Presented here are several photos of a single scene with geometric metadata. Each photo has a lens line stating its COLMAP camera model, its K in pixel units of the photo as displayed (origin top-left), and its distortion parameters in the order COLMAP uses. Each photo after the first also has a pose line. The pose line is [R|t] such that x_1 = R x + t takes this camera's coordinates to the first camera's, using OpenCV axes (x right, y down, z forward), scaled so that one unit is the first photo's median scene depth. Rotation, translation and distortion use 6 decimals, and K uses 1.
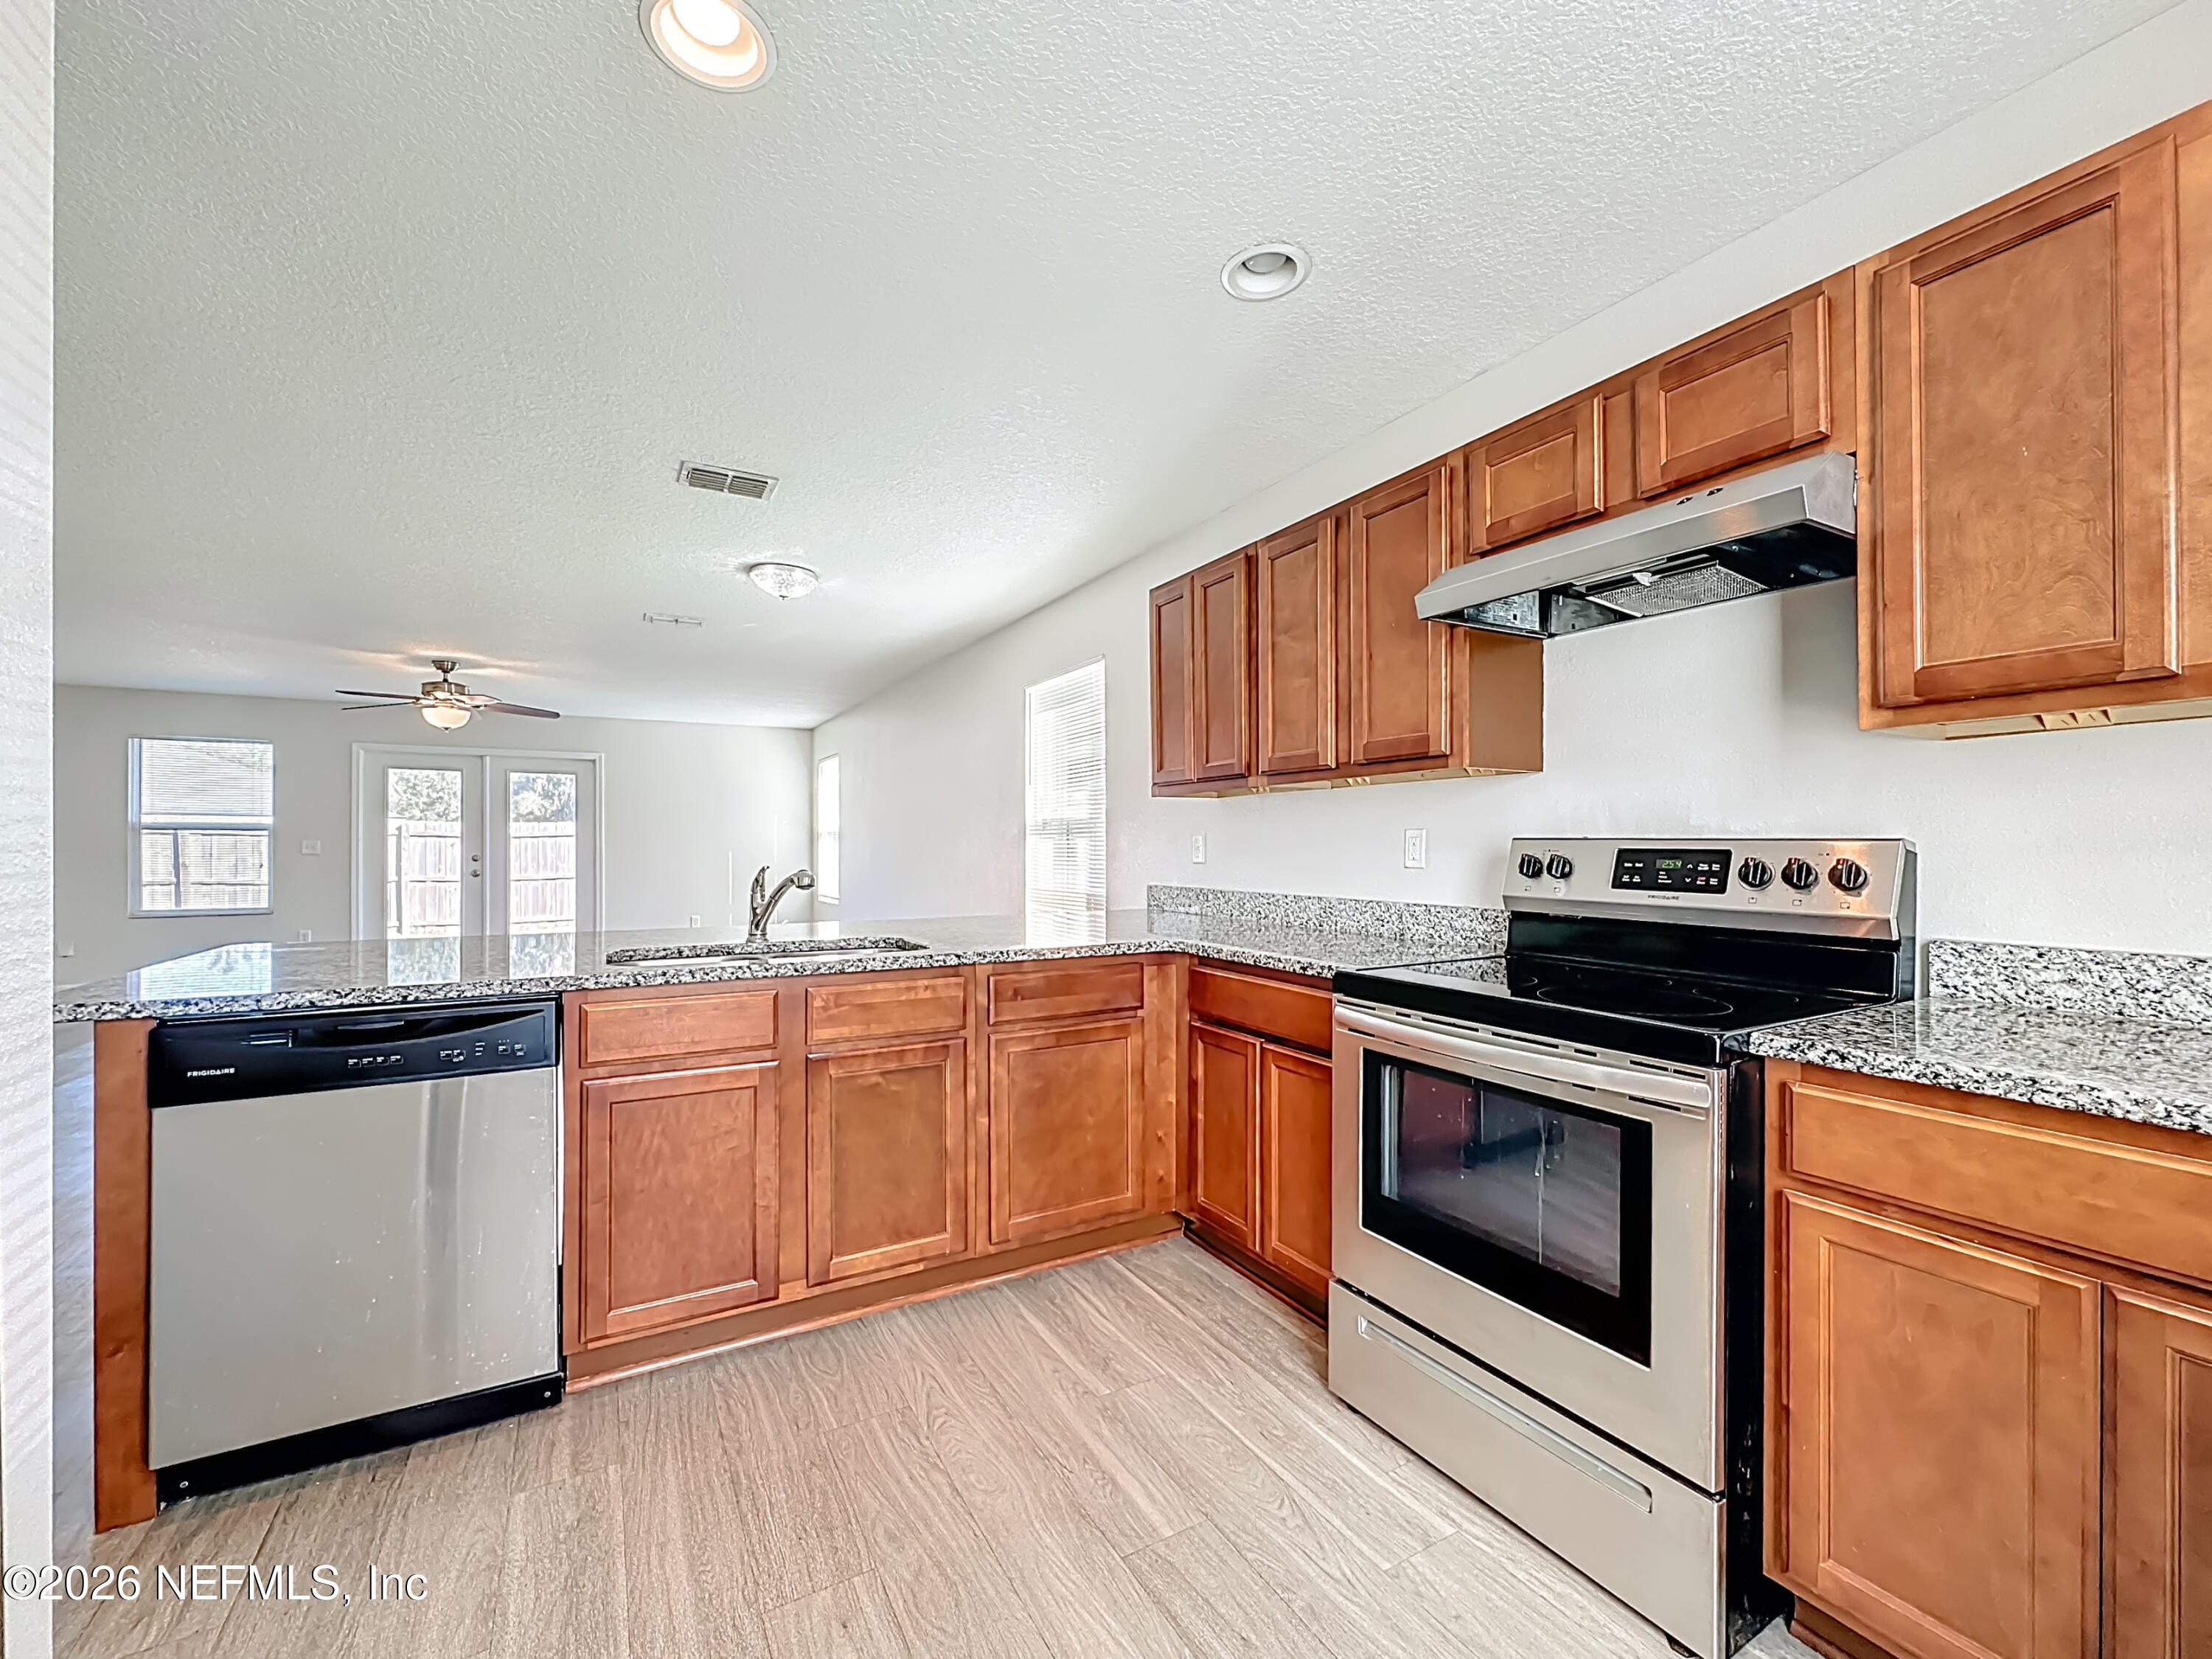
lens RADIAL K [[905.4, 0, 1112.2], [0, 905.4, 840.4], [0, 0, 1]] dist [-0.002049, 0.000431]
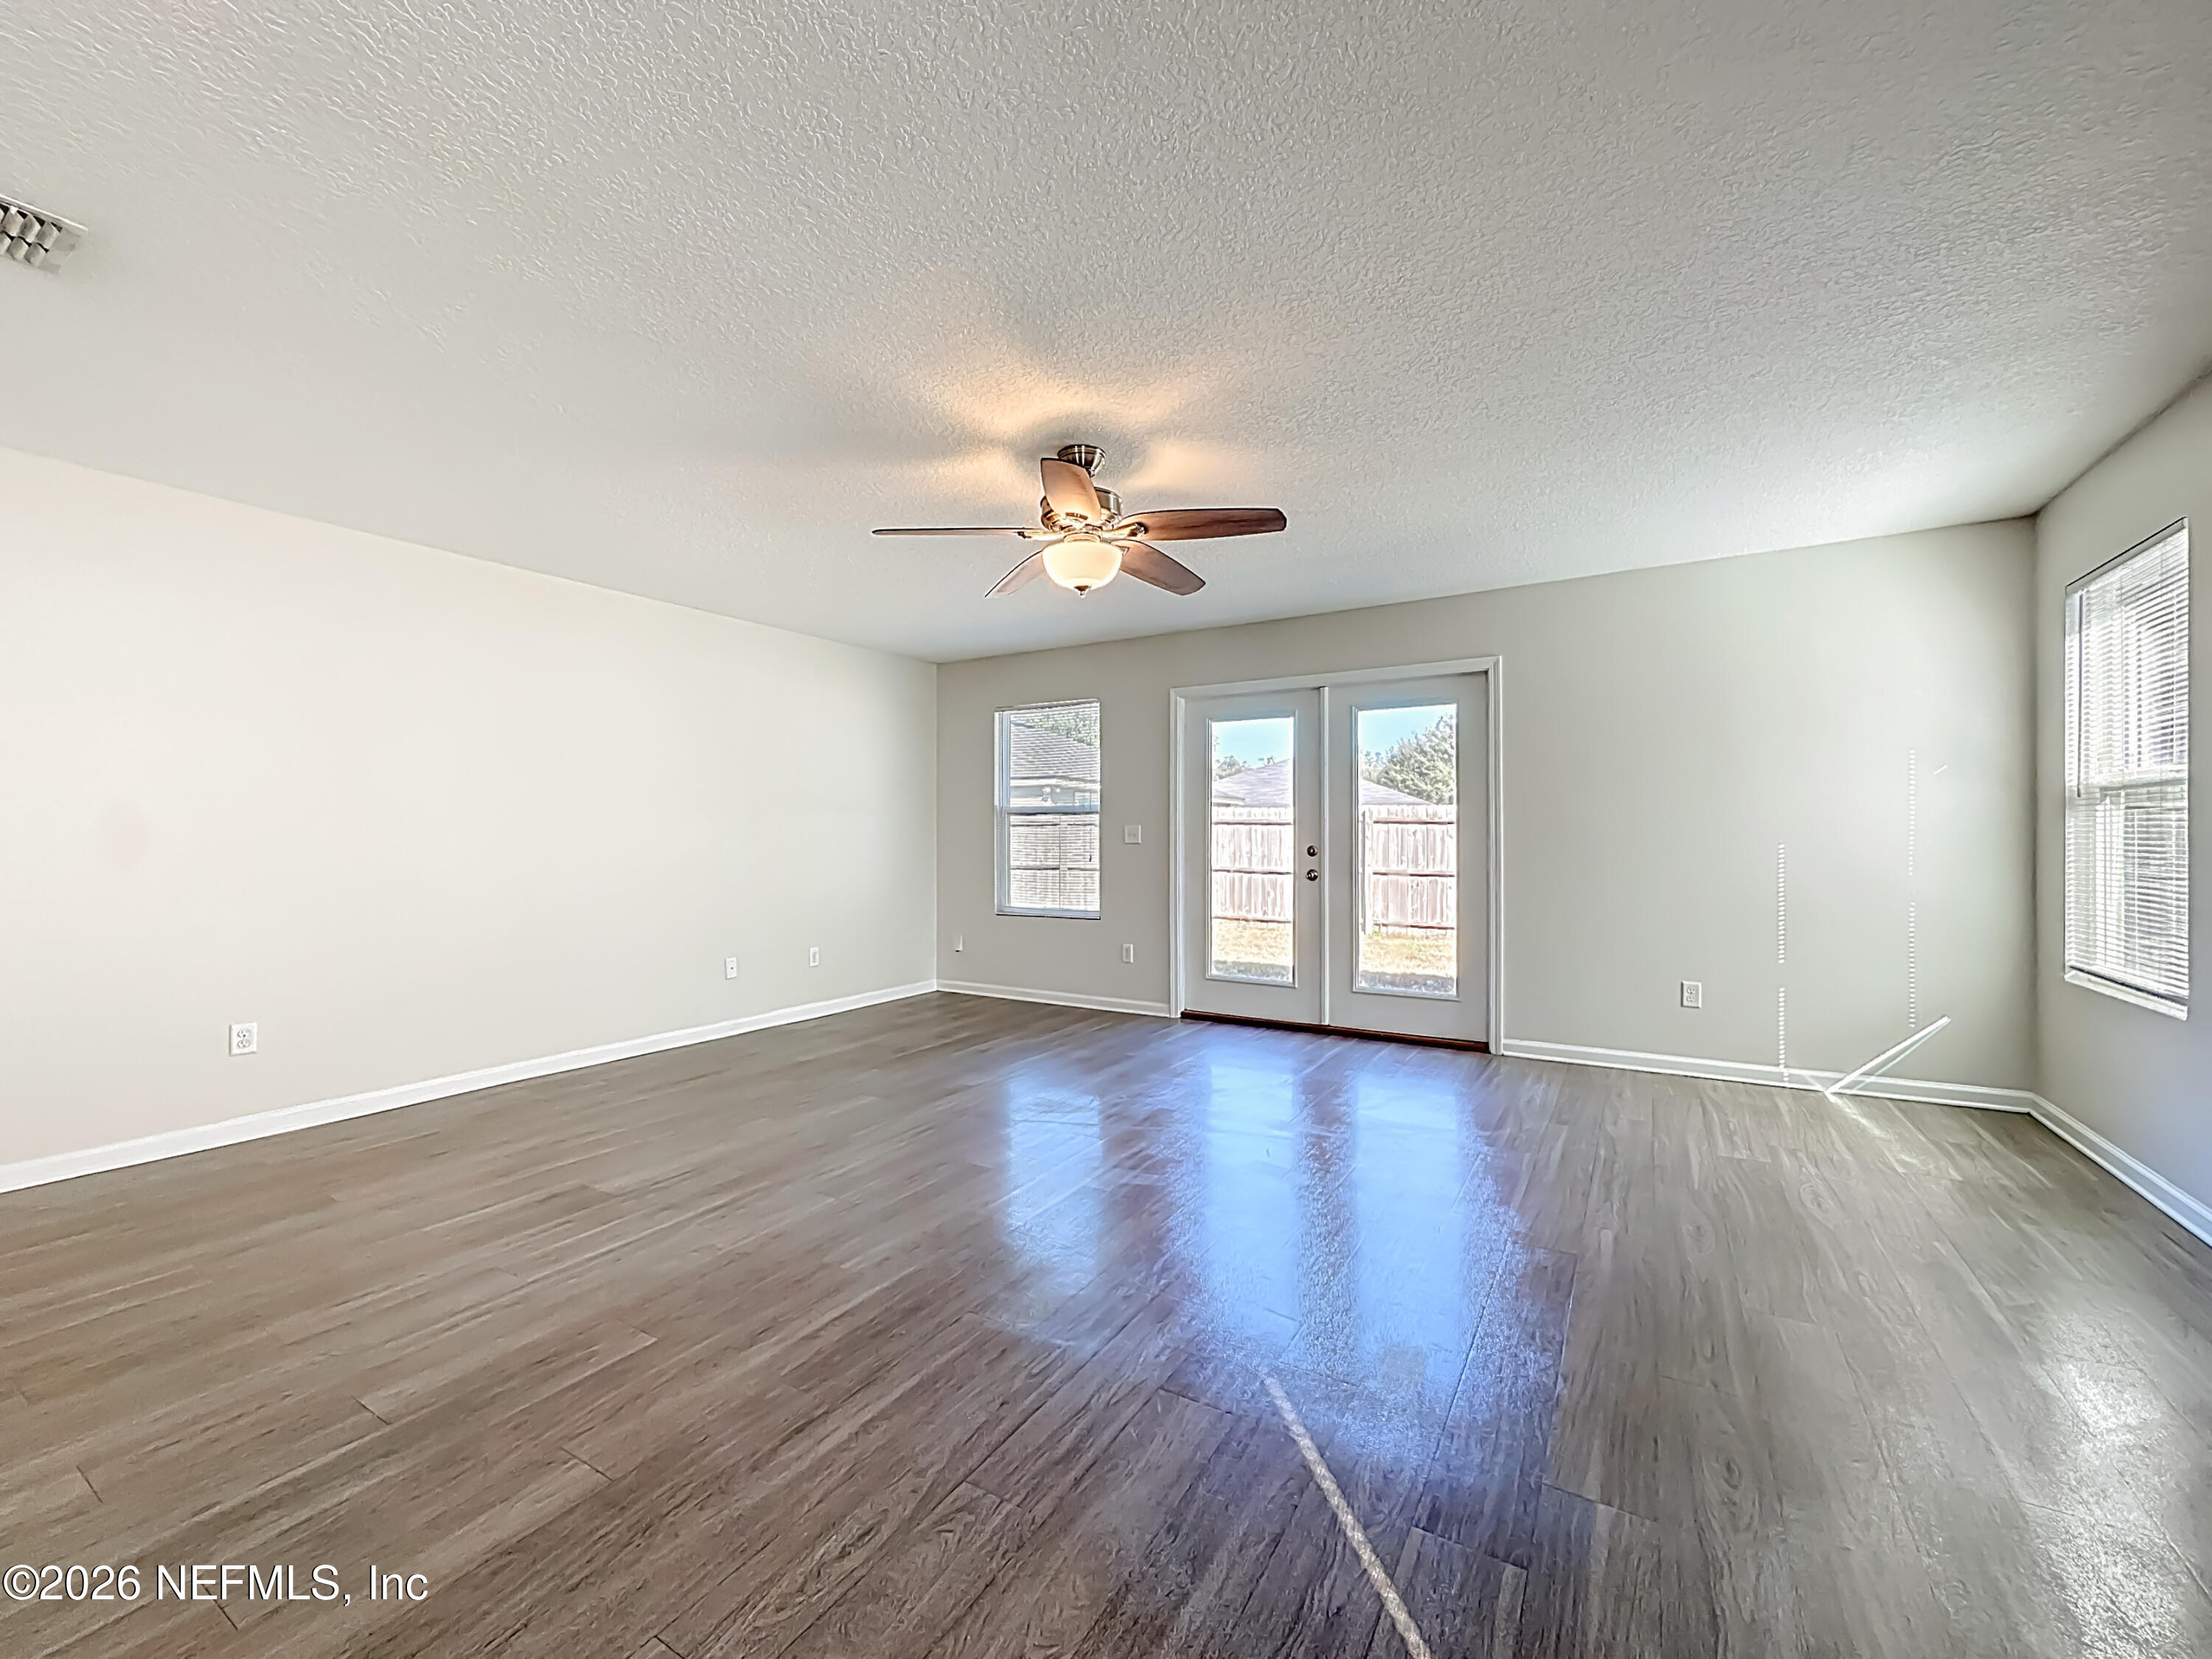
lens RADIAL K [[905.4, 0, 1091.3], [0, 905.4, 827.8], [0, 0, 1]] dist [-0.002049, 0.000431]
pose [[0.461503, -0.009221, -0.887091, -0.216843], [0.009960, 0.999937, -0.005212, 0.005481], [0.887083, -0.006430, 0.461566, 0.574533]]
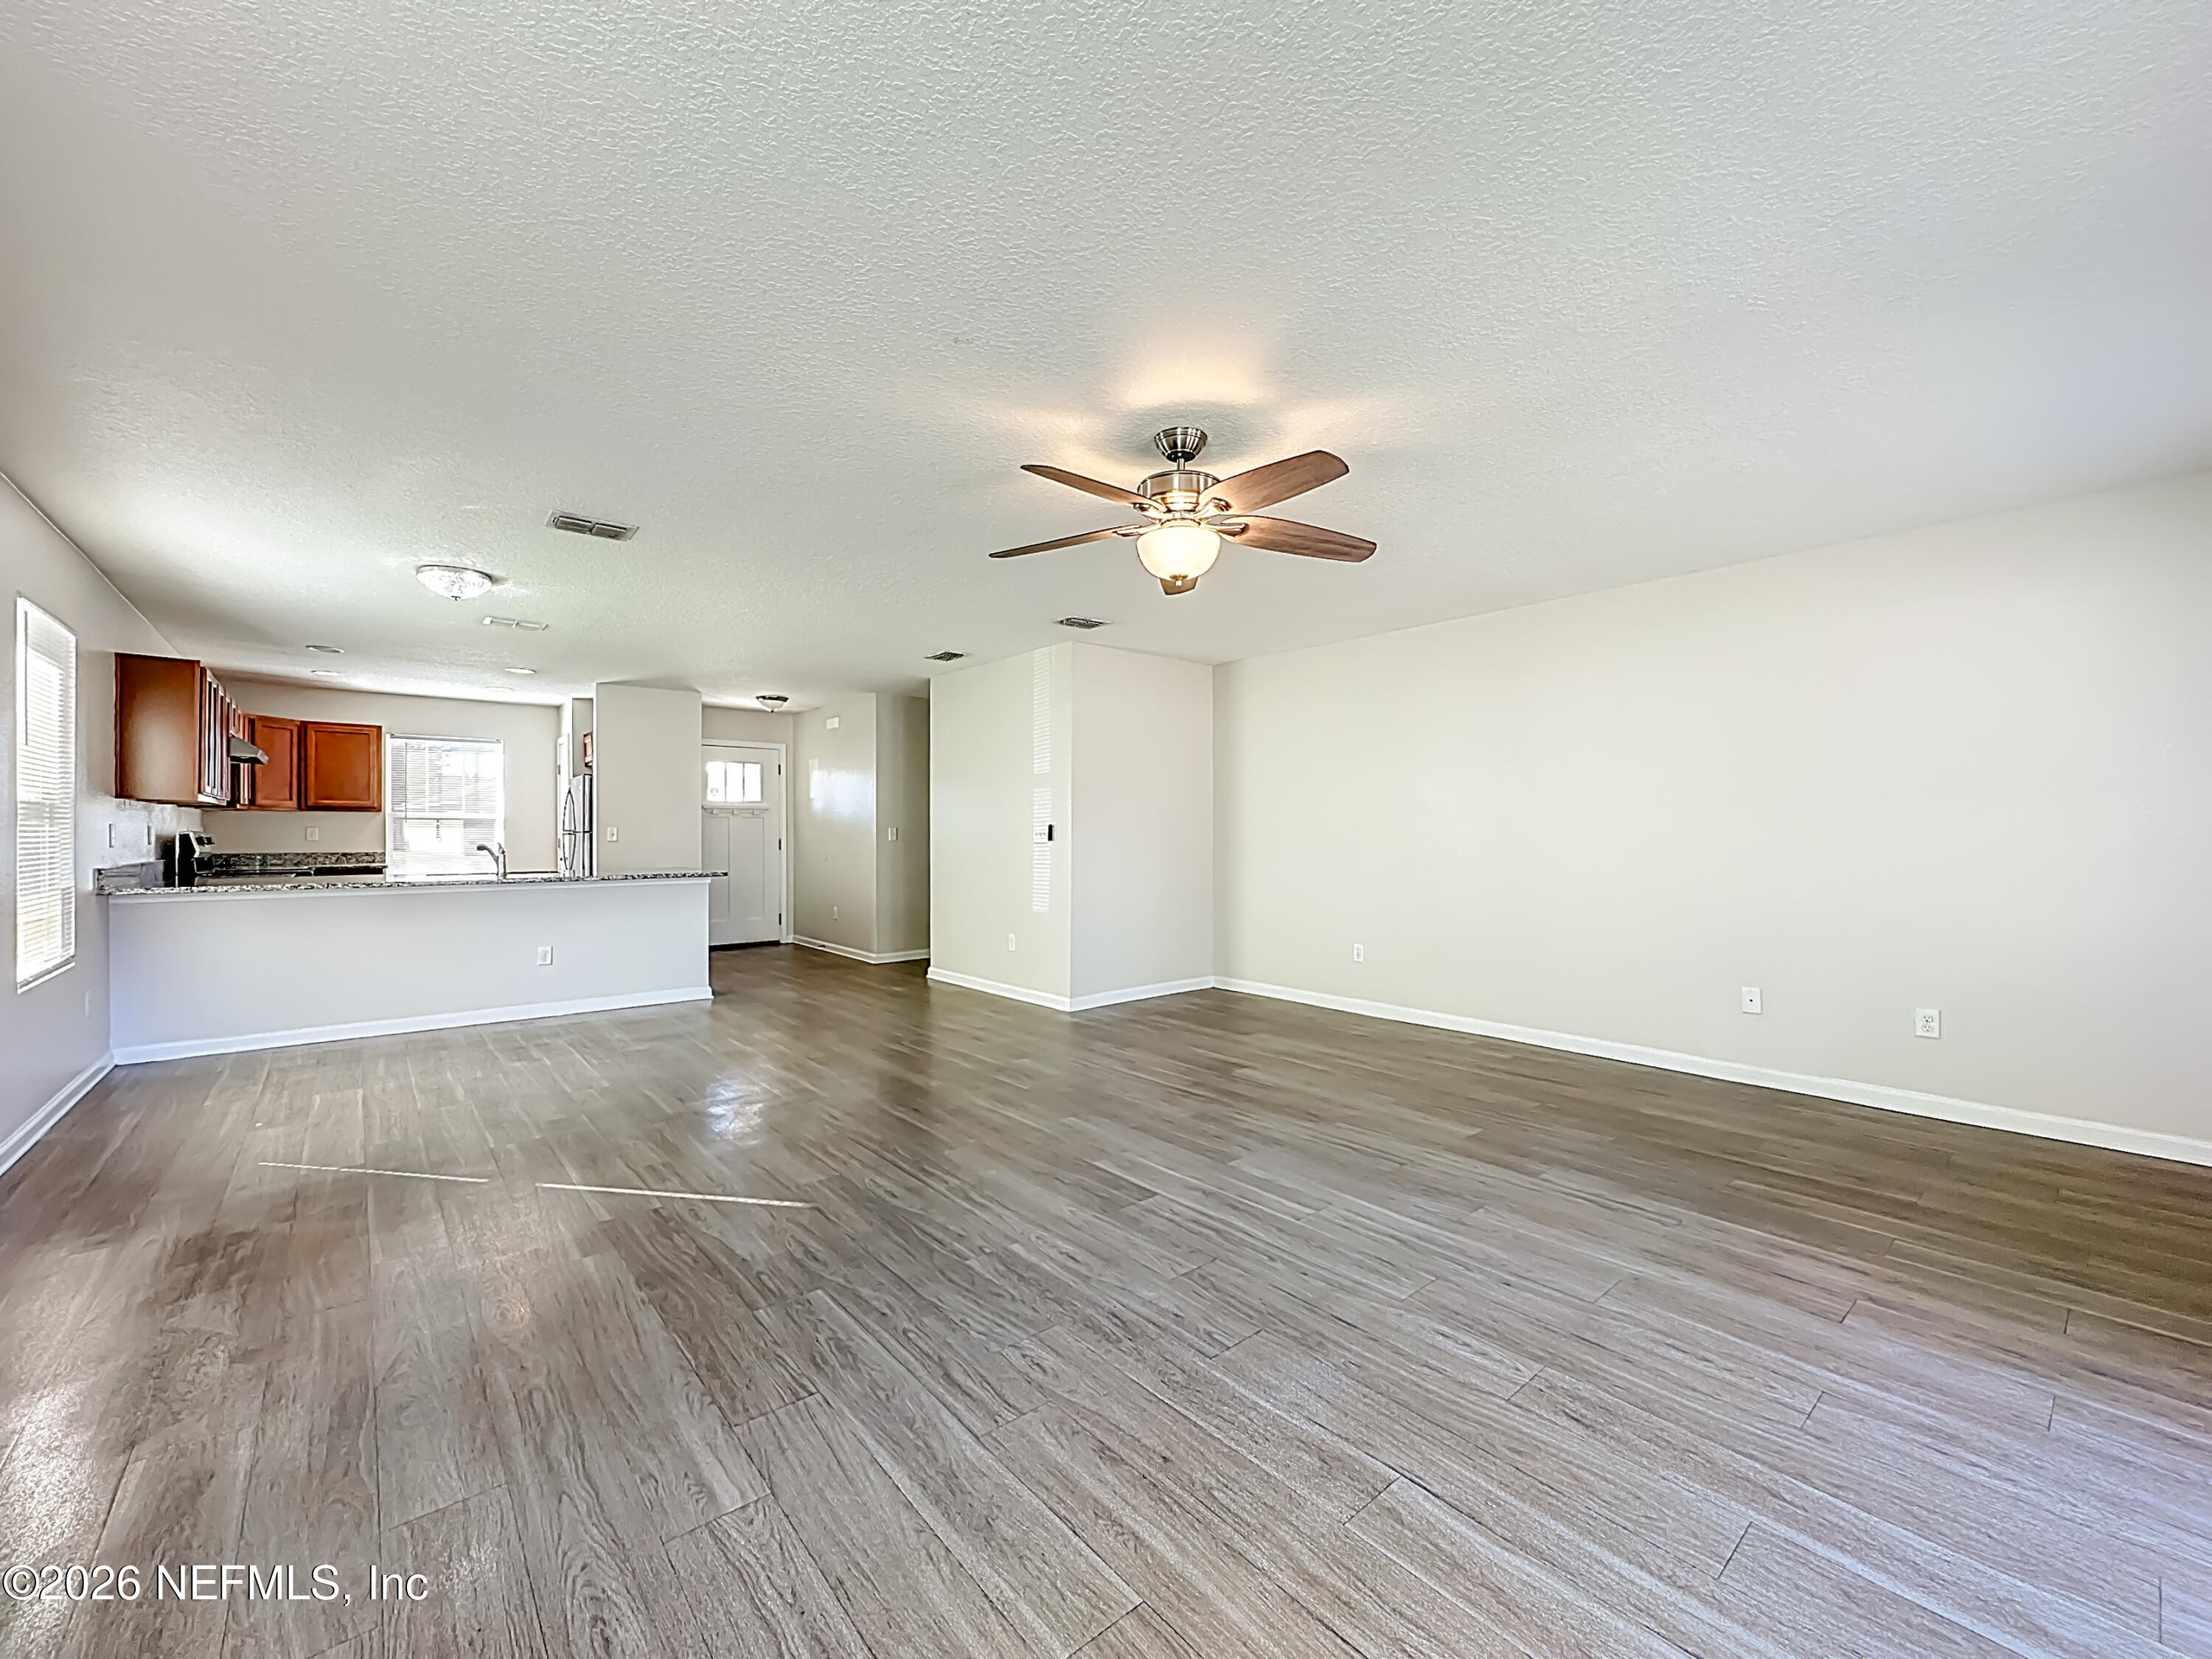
lens RADIAL K [[905.4, 0, 1110.8], [0, 905.4, 835.2], [0, 0, 1]] dist [-0.002049, 0.000431]
pose [[-0.987425, 0.001662, -0.158077, -0.524316], [0.002436, 0.999986, -0.004705, 0.008701], [0.158067, -0.005030, -0.987416, 1.203772]]
